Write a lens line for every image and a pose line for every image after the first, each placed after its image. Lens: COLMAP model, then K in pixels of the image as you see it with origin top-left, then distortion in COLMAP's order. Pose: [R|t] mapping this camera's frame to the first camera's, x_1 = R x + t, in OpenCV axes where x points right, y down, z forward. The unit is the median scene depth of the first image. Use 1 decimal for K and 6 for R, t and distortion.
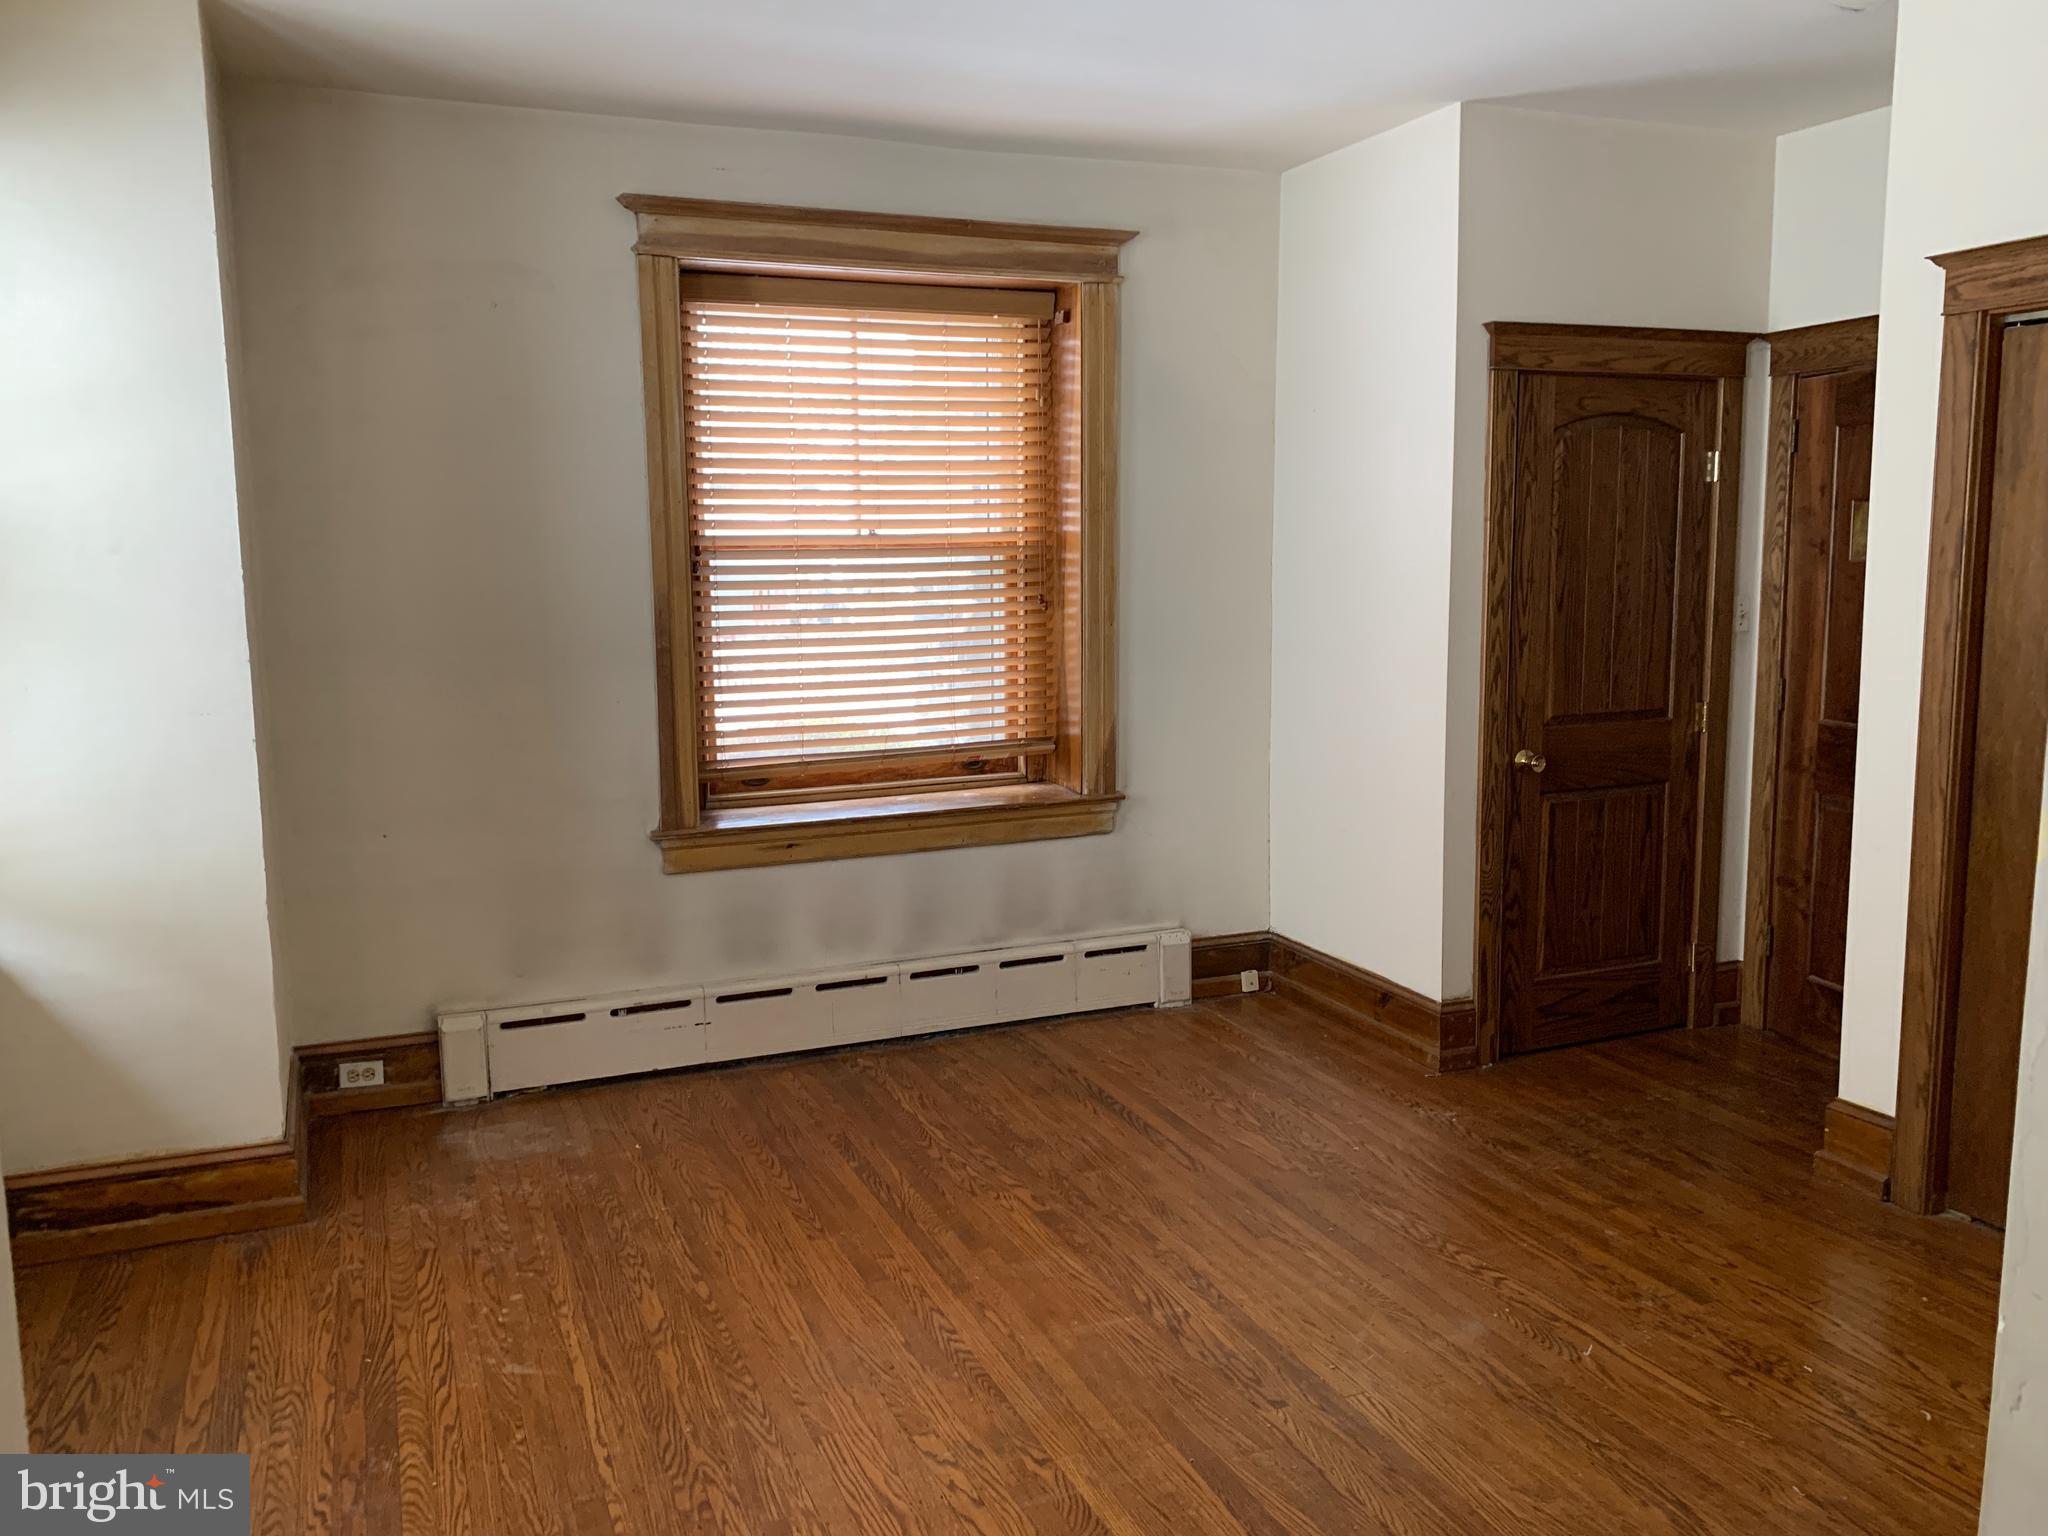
lens RADIAL K [[1569.8, 0, 1009.3], [0, 1569.8, 769.4], [0, 0, 1]] dist [0.051497, -0.053091]
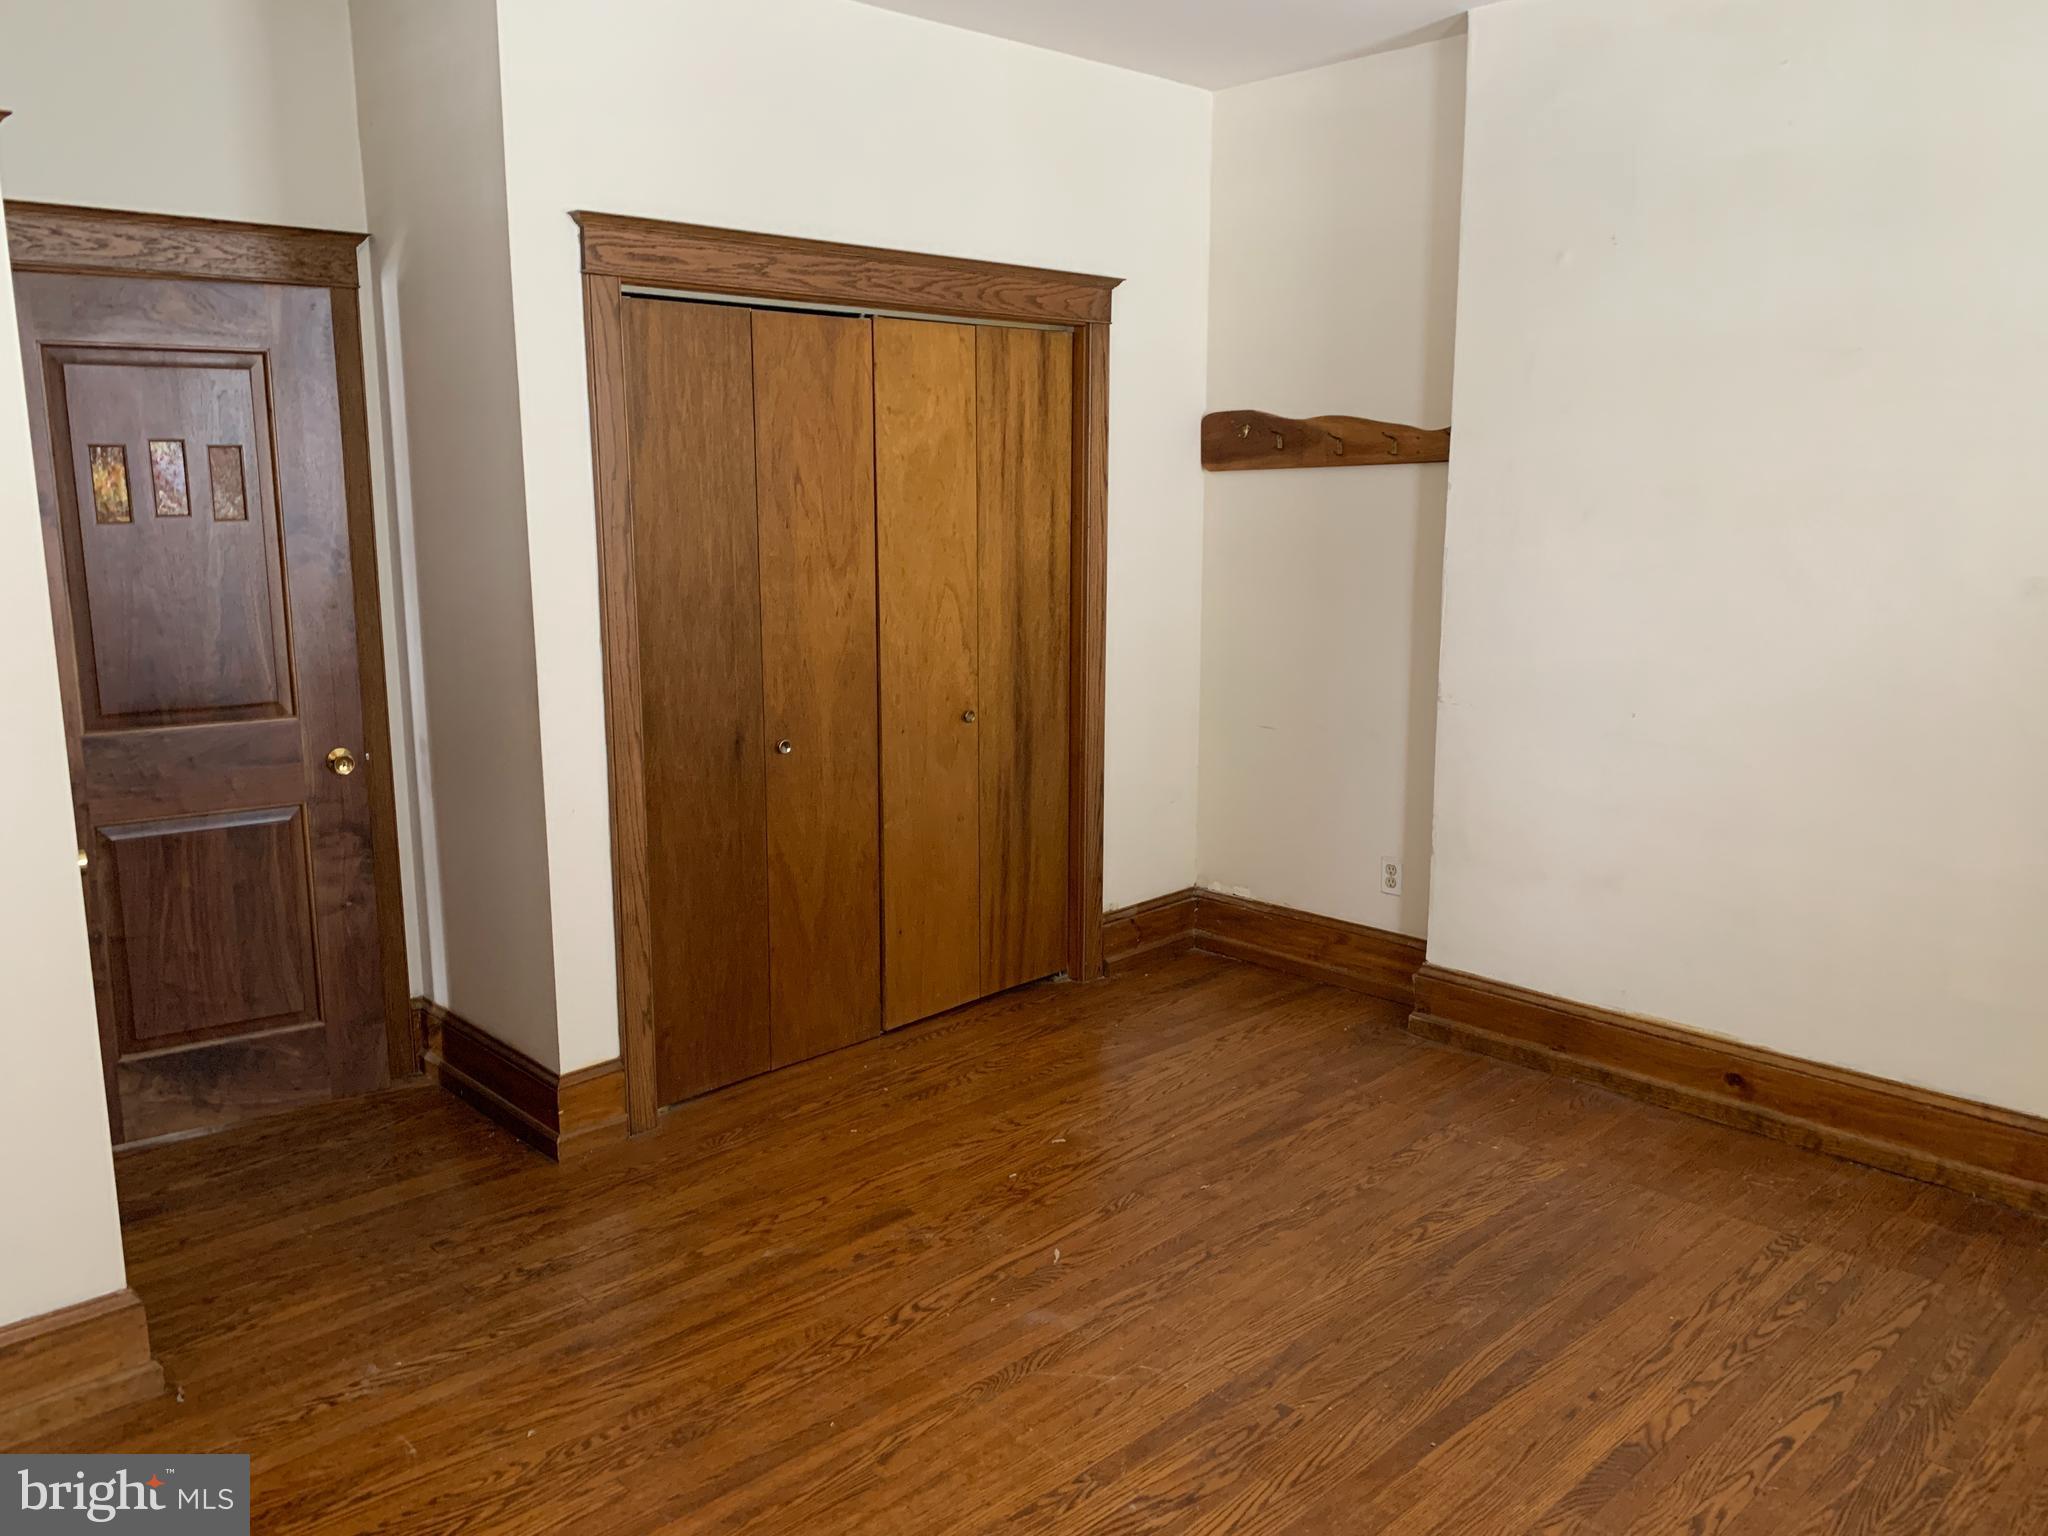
lens RADIAL K [[1569.8, 0, 1032.0], [0, 1569.8, 753.0], [0, 0, 1]] dist [0.051497, -0.053091]
pose [[-0.369535, -0.160083, 0.915324, -0.505276], [0.129688, 0.966522, 0.221395, -0.184788], [-0.920122, 0.200519, -0.336404, 1.191576]]
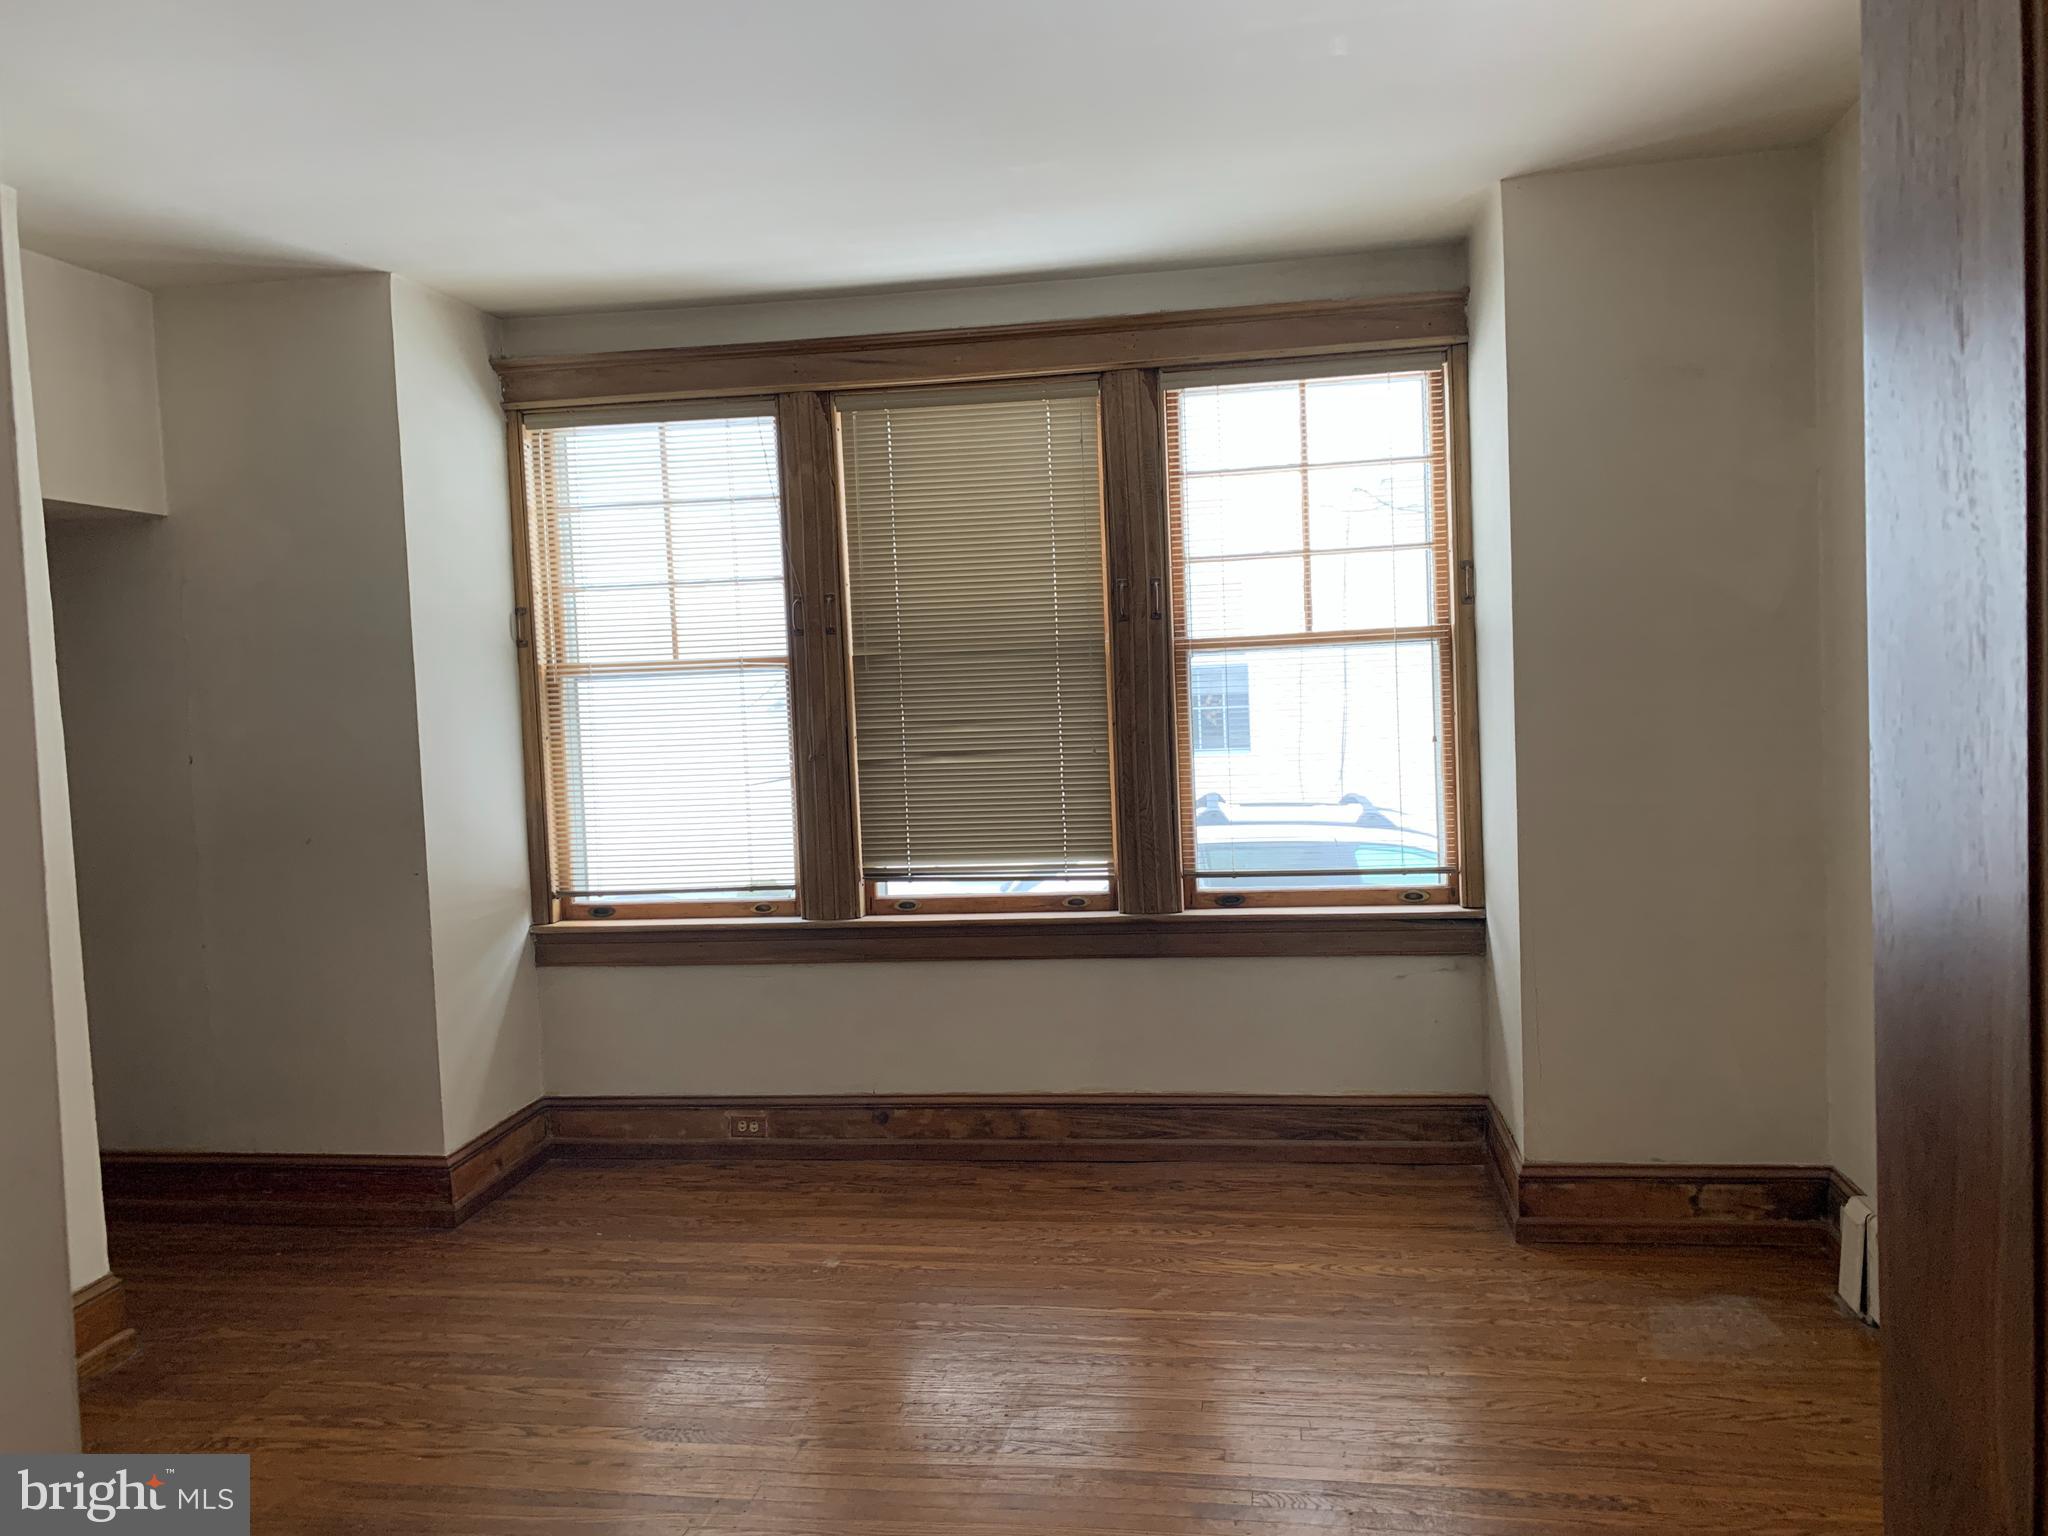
lens RADIAL K [[1569.8, 0, 1029.5], [0, 1569.8, 758.6], [0, 0, 1]] dist [0.051497, -0.053091]
pose [[-0.525976, 0.075841, -0.847111, 0.731510], [-0.067514, 0.989150, 0.130477, -0.194993], [0.847815, 0.125820, -0.515149, 1.372203]]
